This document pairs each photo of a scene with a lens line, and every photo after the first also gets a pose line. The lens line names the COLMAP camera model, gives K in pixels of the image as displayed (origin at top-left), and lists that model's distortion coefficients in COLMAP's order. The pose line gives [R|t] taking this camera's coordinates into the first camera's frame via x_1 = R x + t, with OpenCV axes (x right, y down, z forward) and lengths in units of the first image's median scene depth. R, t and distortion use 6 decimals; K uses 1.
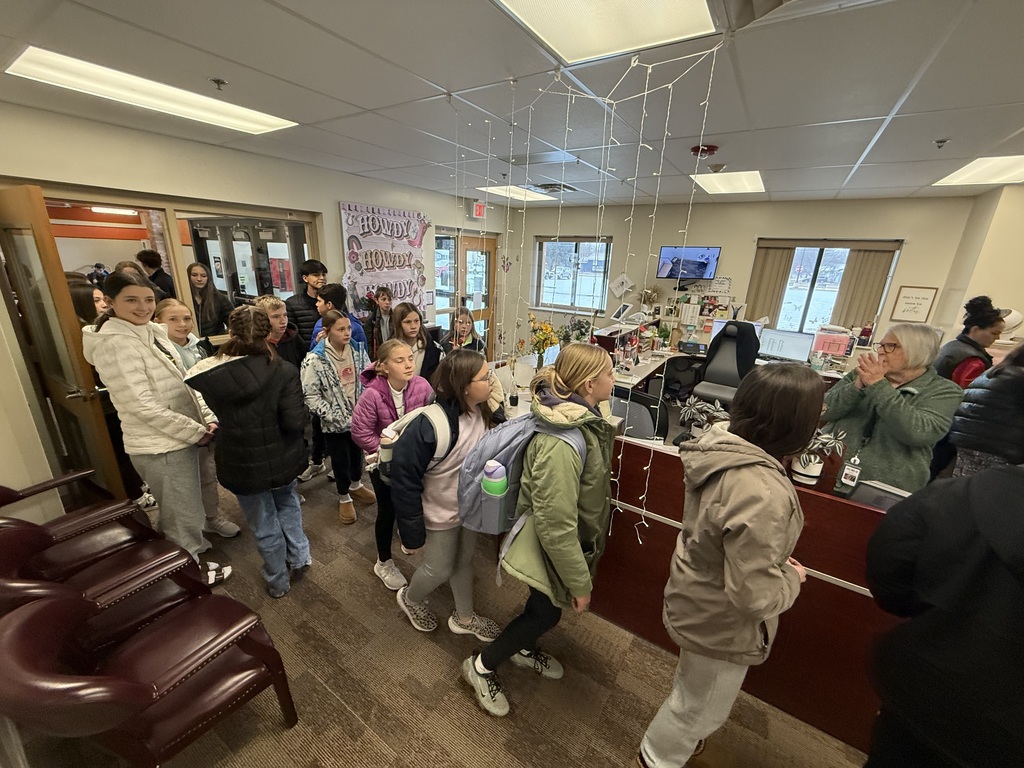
lens RADIAL K [[405.1, 0, 510.1], [0, 405.1, 381.6], [0, 0, 1]] dist [-0.002323, 0.000352]
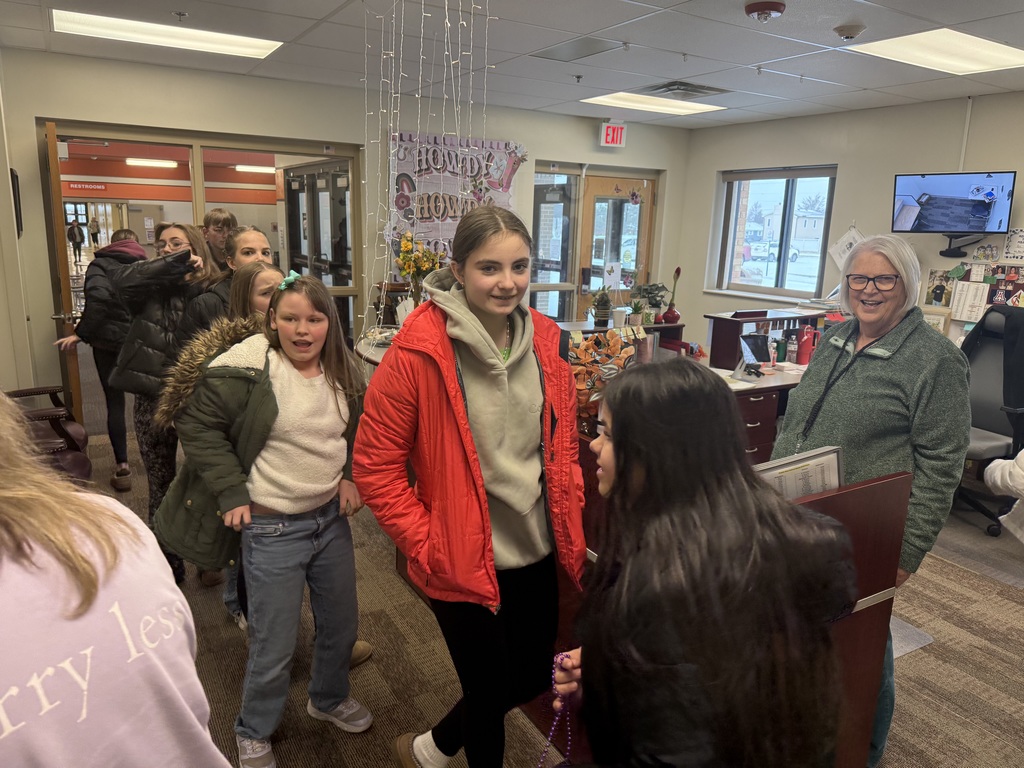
lens RADIAL K [[720.9, 0, 519.5], [0, 720.9, 387.9], [0, 0, 1]] dist [0.039299, -0.041206]
pose [[0.901006, 0.087238, -0.424944, 0.701314], [-0.125770, 0.990030, -0.063421, 0.163479], [0.415175, 0.110588, 0.902995, -0.162223]]
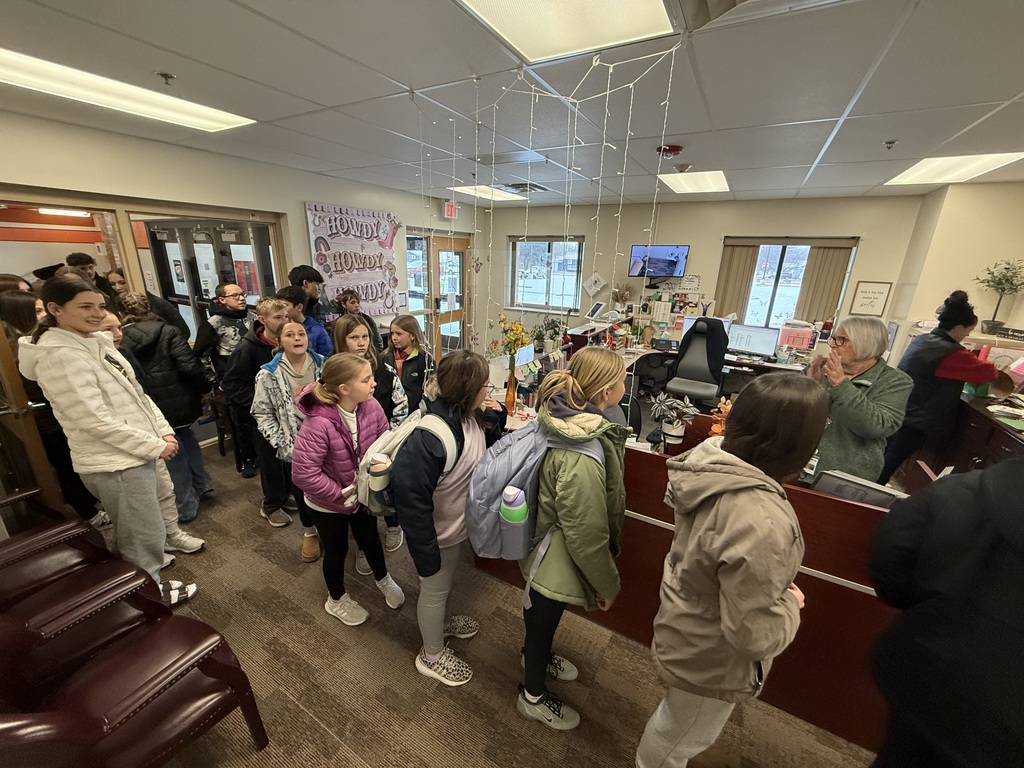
lens RADIAL K [[405.1, 0, 510.4], [0, 405.1, 382.3], [0, 0, 1]] dist [-0.002323, 0.000352]
pose [[0.998279, -0.026448, 0.052344, 0.013381], [0.026363, 0.999650, 0.002304, -0.002423], [-0.052386, -0.000920, 0.998626, 0.006346]]
